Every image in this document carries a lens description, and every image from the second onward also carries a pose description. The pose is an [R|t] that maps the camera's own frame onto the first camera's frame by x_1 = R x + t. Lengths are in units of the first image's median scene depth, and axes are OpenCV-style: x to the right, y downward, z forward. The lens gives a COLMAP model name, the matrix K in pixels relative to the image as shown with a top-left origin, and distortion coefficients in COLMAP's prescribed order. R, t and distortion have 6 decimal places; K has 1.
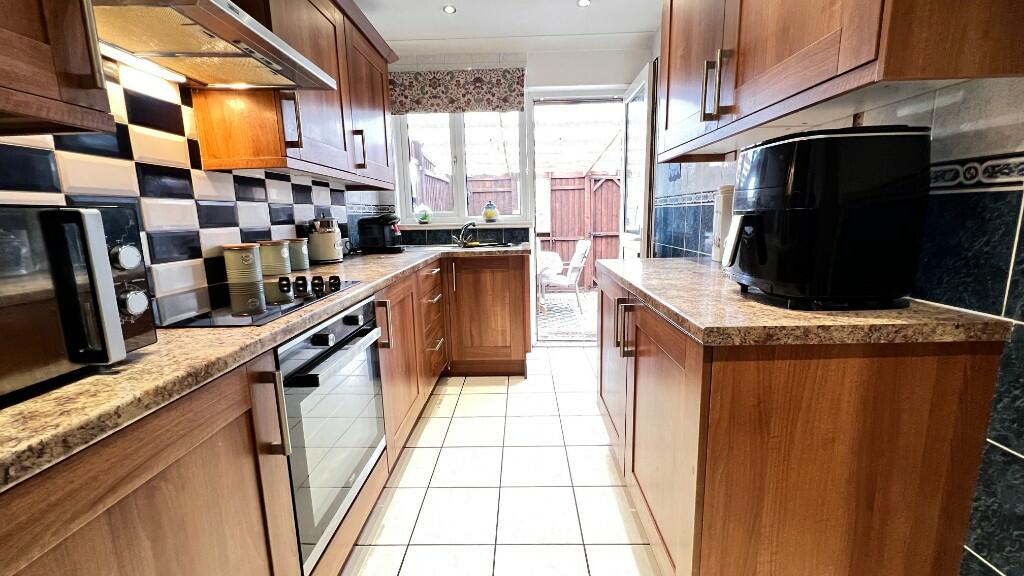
lens RADIAL K [[408.0, 0, 509.6], [0, 408.0, 283.4], [0, 0, 1]] dist [0.003700, -0.000669]
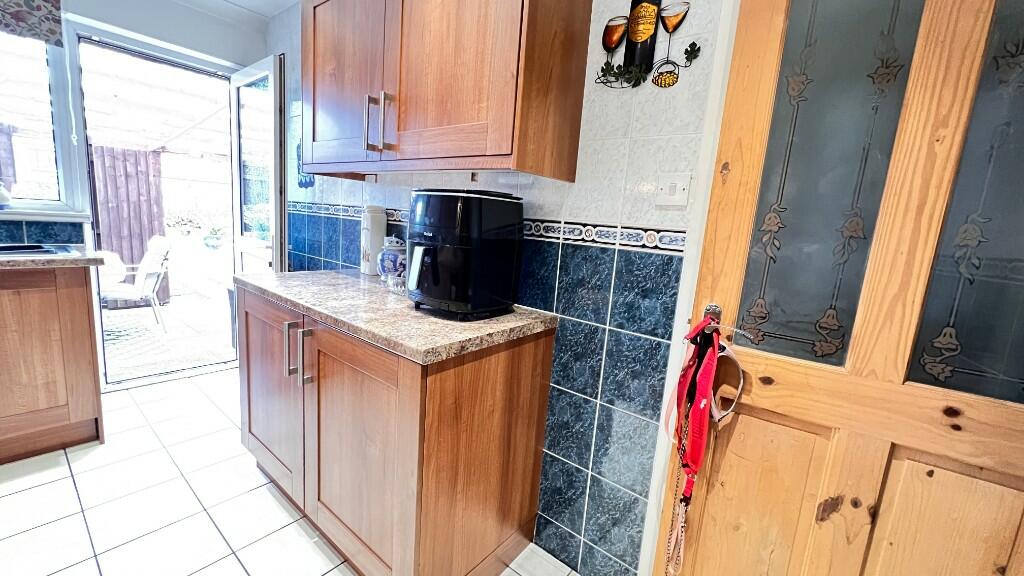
lens RADIAL K [[408.0, 0, 510.7], [0, 408.0, 286.2], [0, 0, 1]] dist [0.003700, -0.000669]
pose [[0.603253, -0.057783, 0.795454, -0.266344], [0.043926, 0.998265, 0.039203, -0.100342], [-0.796340, 0.011292, 0.604744, 0.081906]]
